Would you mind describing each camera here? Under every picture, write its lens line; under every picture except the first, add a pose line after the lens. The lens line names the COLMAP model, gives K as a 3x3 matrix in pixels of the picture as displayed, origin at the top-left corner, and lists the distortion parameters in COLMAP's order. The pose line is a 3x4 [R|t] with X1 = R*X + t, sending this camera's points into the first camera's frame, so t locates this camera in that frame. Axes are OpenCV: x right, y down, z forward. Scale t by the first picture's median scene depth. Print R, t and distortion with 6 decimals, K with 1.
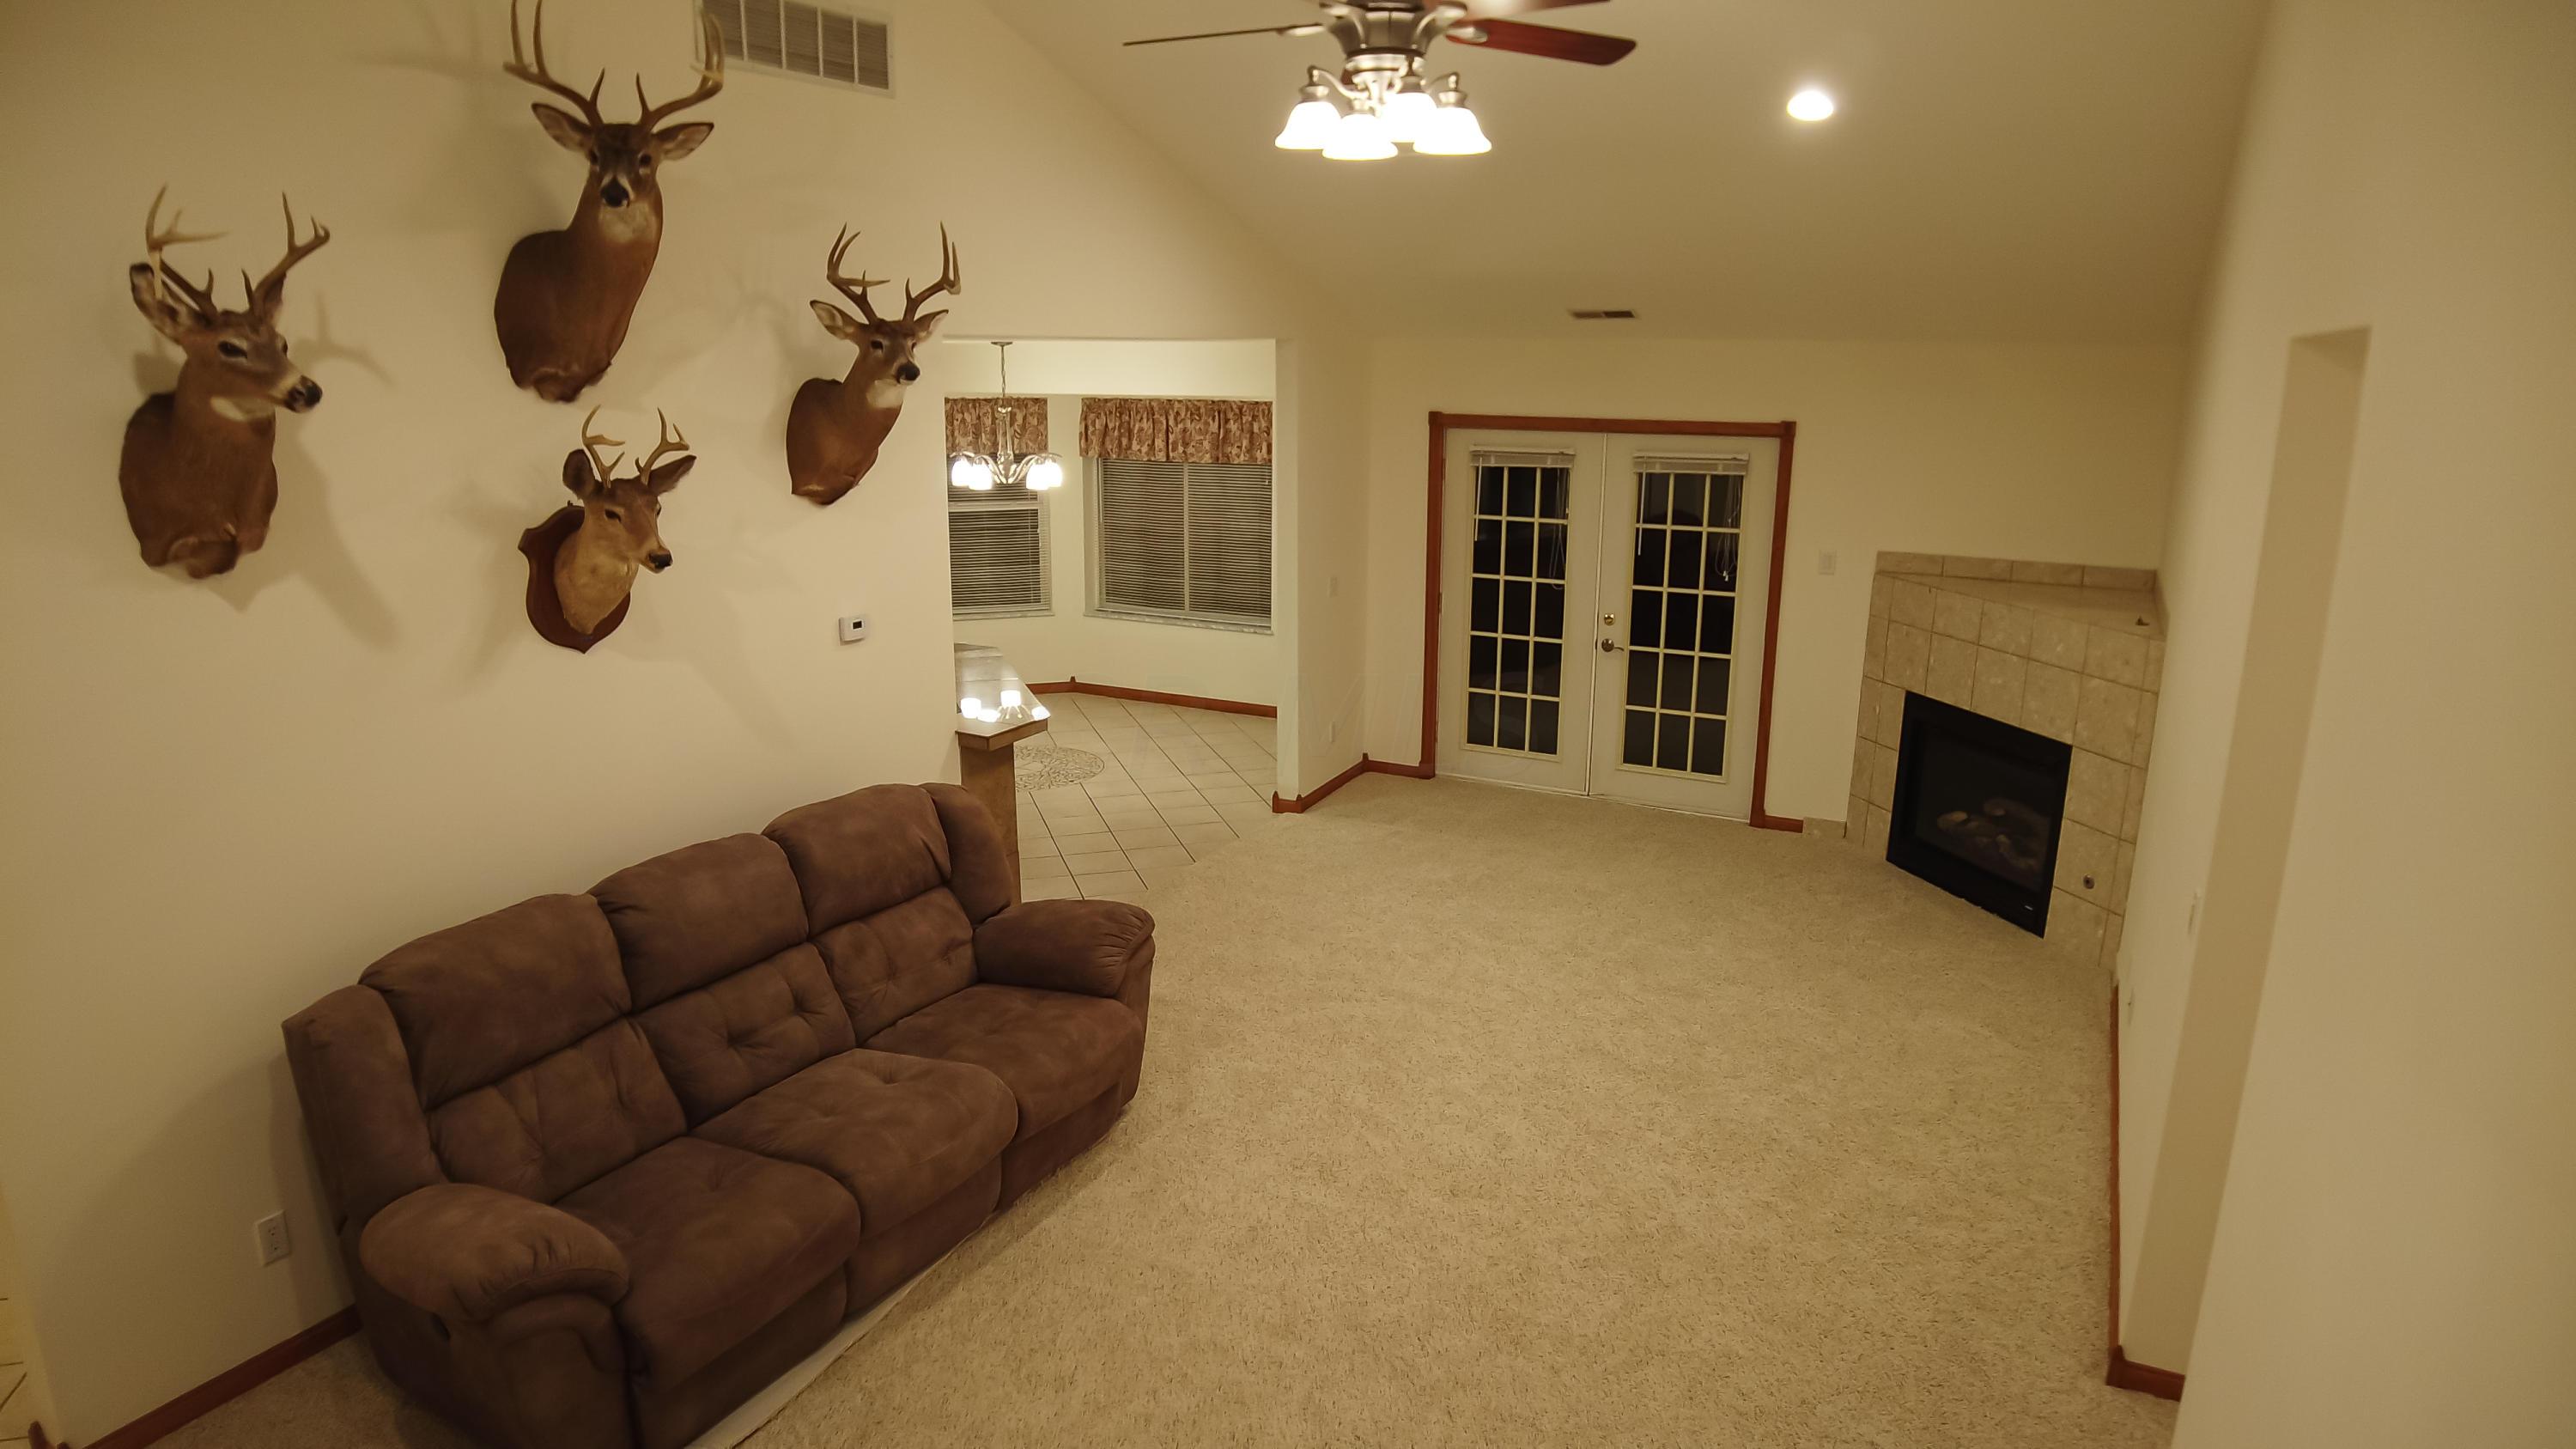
lens RADIAL K [[1508.2, 0, 1271.7], [0, 1508.2, 719.3], [0, 0, 1]] dist [-0.053881, 0.001096]
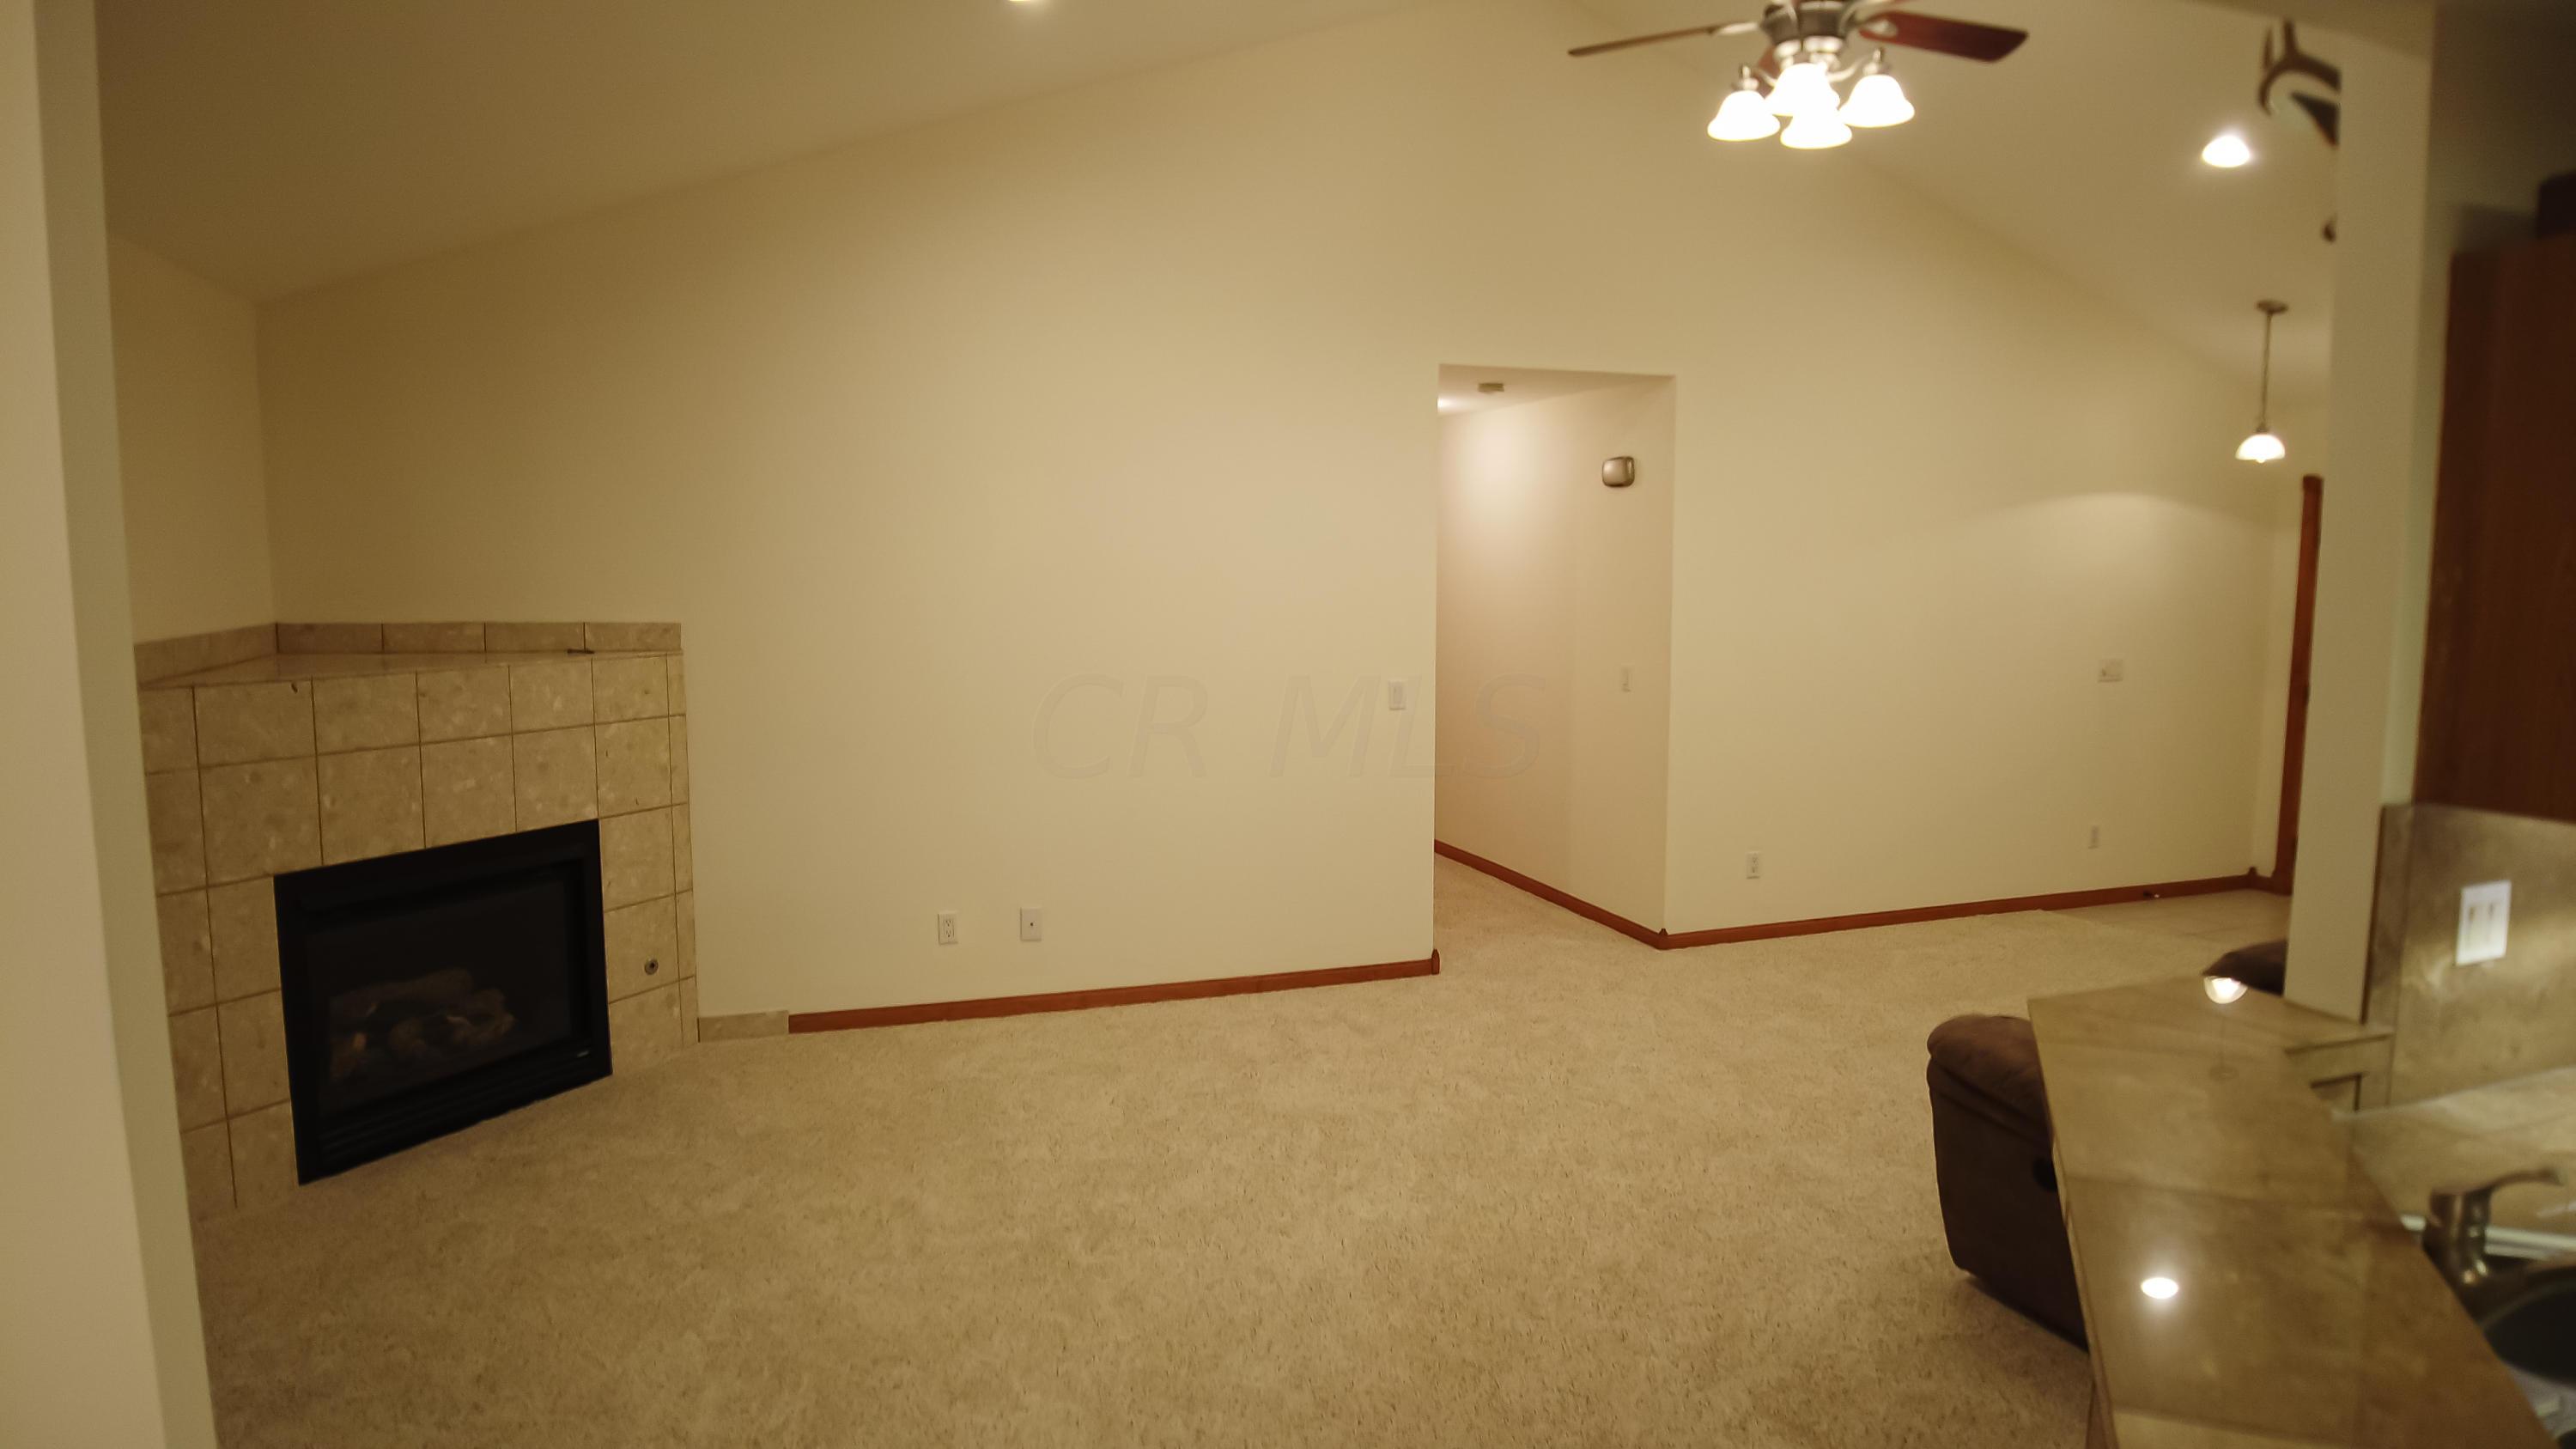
lens RADIAL K [[1508.2, 0, 1263.4], [0, 1508.2, 723.7], [0, 0, 1]] dist [-0.053881, 0.001096]
pose [[-0.740310, -0.082577, 0.667175, -0.188140], [0.152256, 0.946044, 0.286040, -0.157994], [-0.654797, 0.313339, -0.687793, 1.019896]]
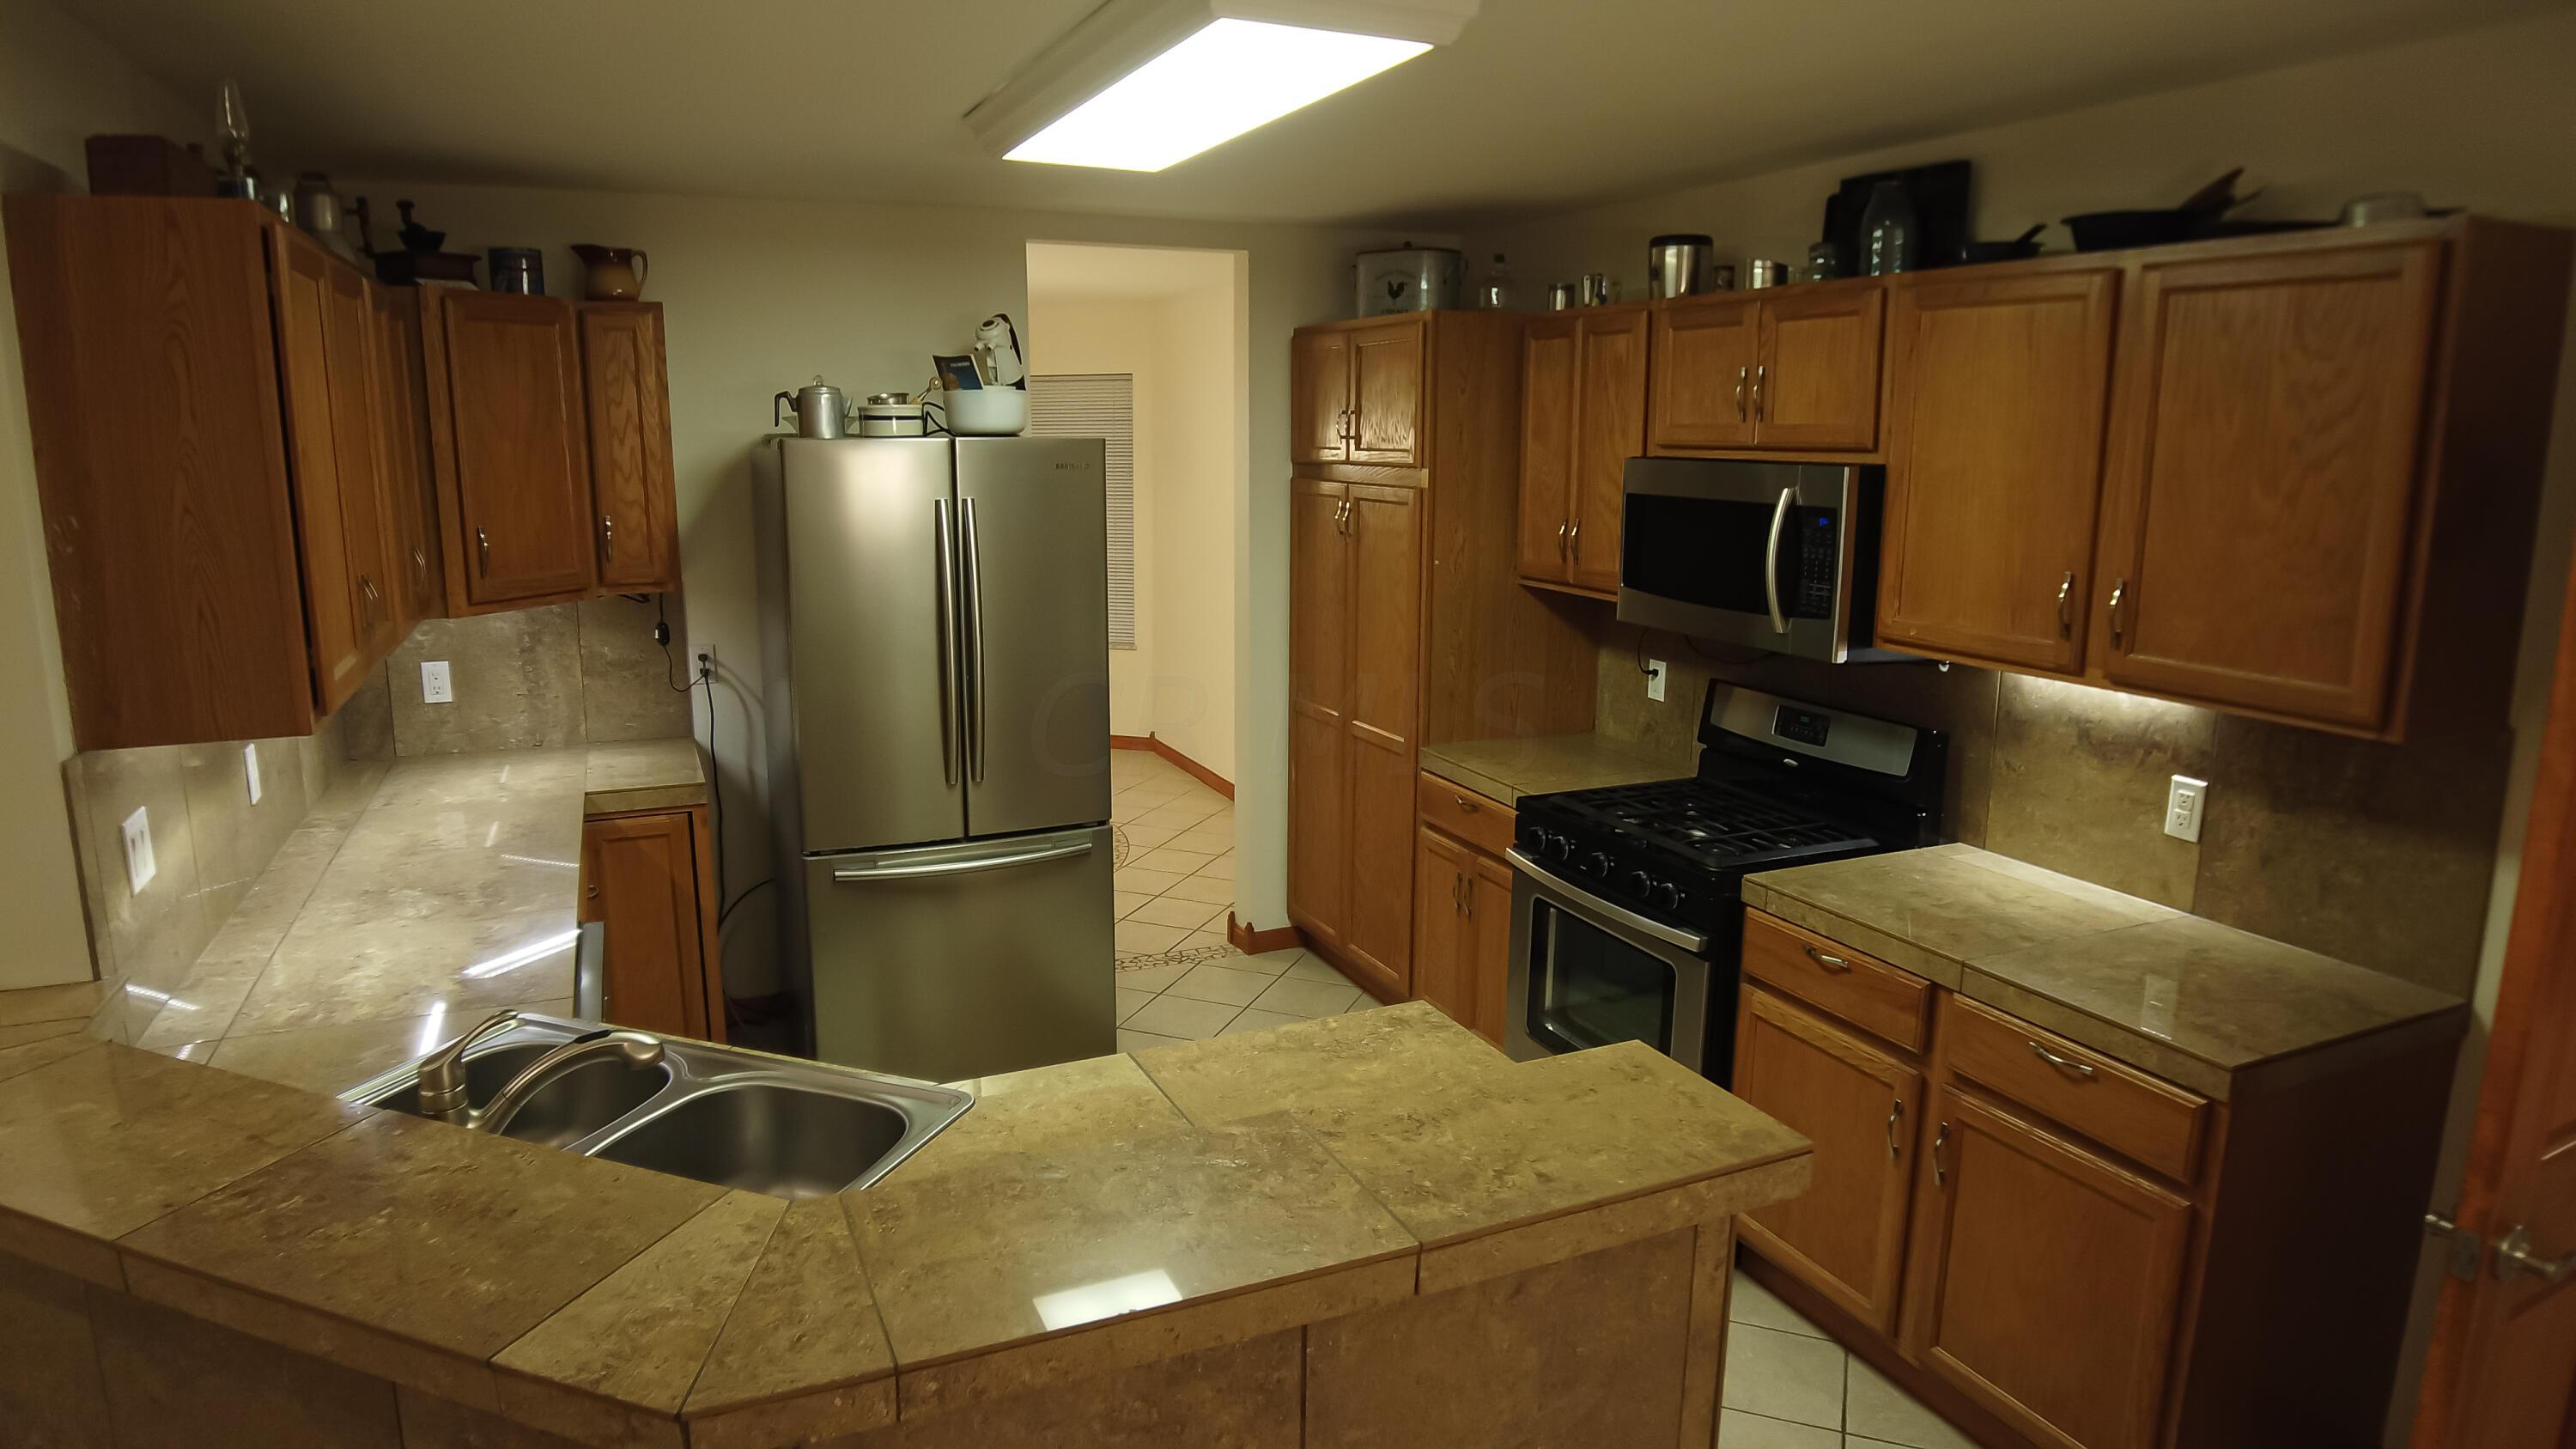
lens RADIAL K [[1508.2, 0, 1276.8], [0, 1508.2, 715.2], [0, 0, 1]] dist [-0.053881, 0.001096]
pose [[-0.617181, 0.139332, -0.774387, -0.097365], [-0.193055, 0.927295, 0.320708, -0.169262], [0.762770, 0.347434, -0.545410, 1.010941]]
